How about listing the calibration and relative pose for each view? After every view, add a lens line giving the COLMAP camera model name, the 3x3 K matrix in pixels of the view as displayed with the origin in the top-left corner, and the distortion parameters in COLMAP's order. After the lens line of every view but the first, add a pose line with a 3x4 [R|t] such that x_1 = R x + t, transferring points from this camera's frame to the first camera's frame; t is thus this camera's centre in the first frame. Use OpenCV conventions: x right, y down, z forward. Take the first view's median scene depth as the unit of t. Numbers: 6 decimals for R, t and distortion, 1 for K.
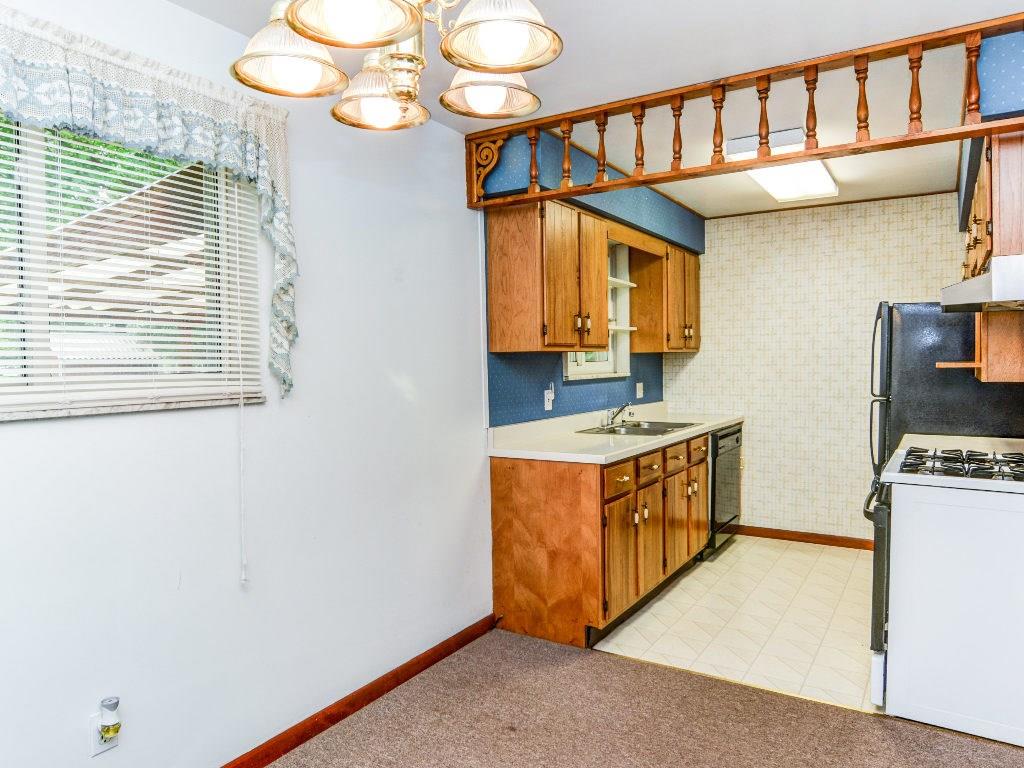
lens RADIAL K [[688.7, 0, 553.9], [0, 688.7, 373.6], [0, 0, 1]] dist [-0.024623, 0.008847]
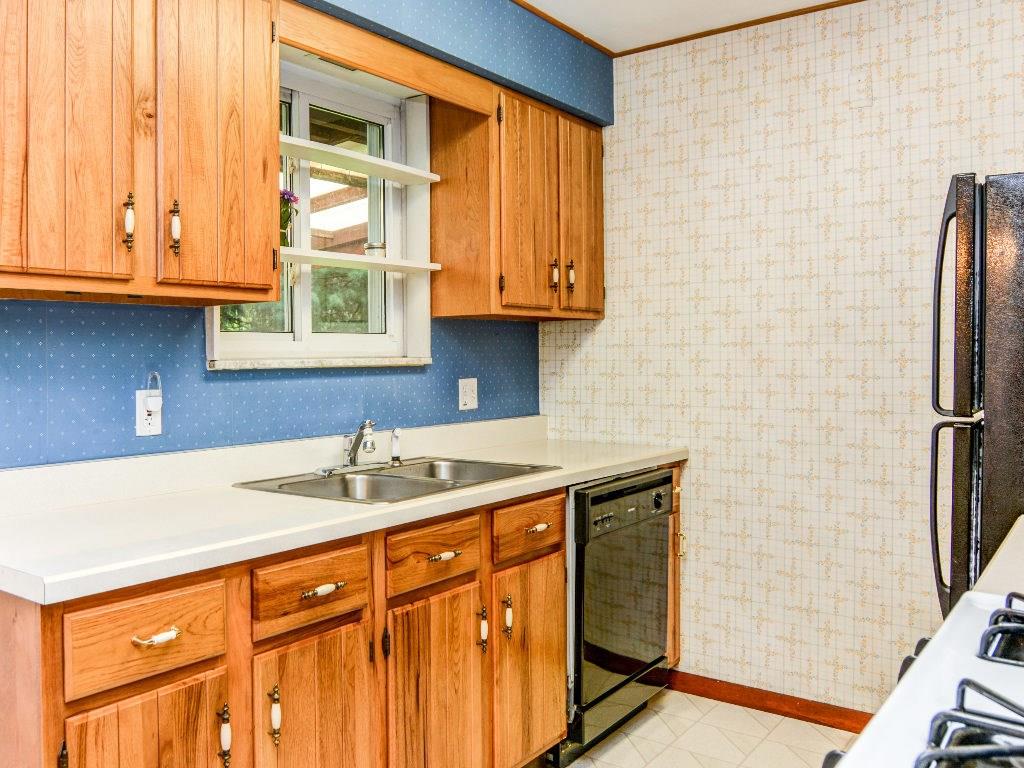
lens RADIAL K [[858.5, 0, 478.2], [0, 858.5, 353.3], [0, 0, 1]] dist [-0.037267, -0.002602]
pose [[0.990228, 0.003622, -0.139412, 0.241618], [-0.006895, 0.999712, -0.023001, 0.009978], [0.139289, 0.023737, 0.989967, 0.424628]]
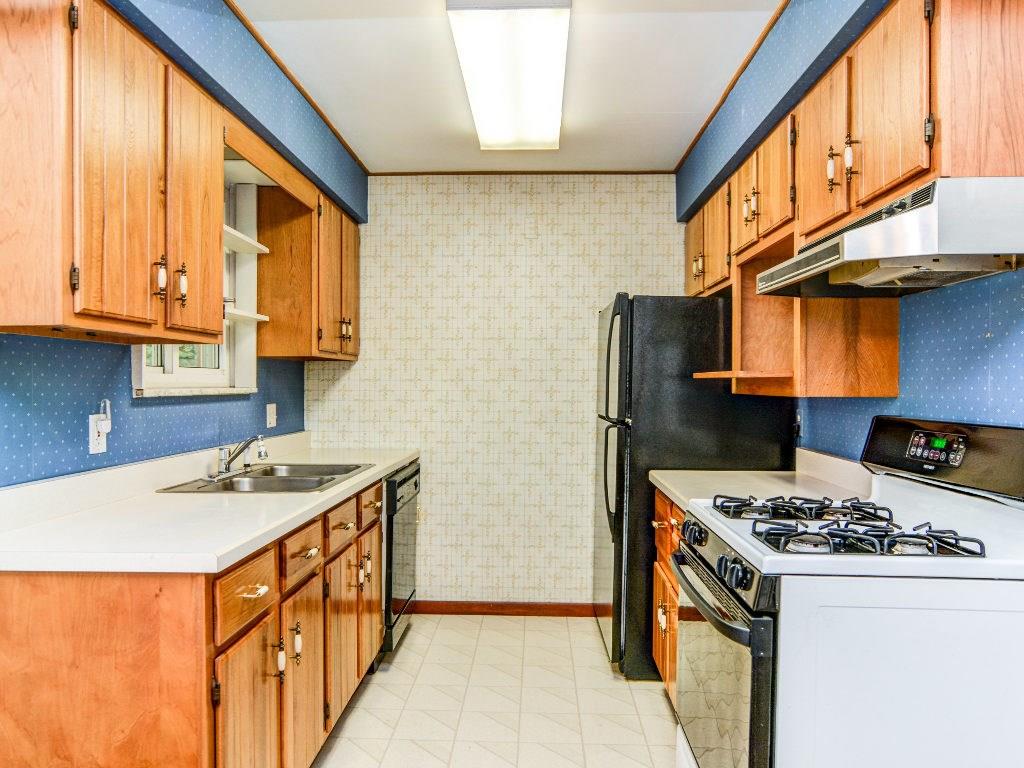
lens RADIAL K [[688.7, 0, 505.8], [0, 688.7, 391.1], [0, 0, 1]] dist [-0.024623, 0.008847]
pose [[0.887097, 0.008764, 0.461500, 0.023158], [-0.001851, 0.999879, -0.015431, 0.011869], [-0.461579, 0.012834, 0.887006, 0.351386]]
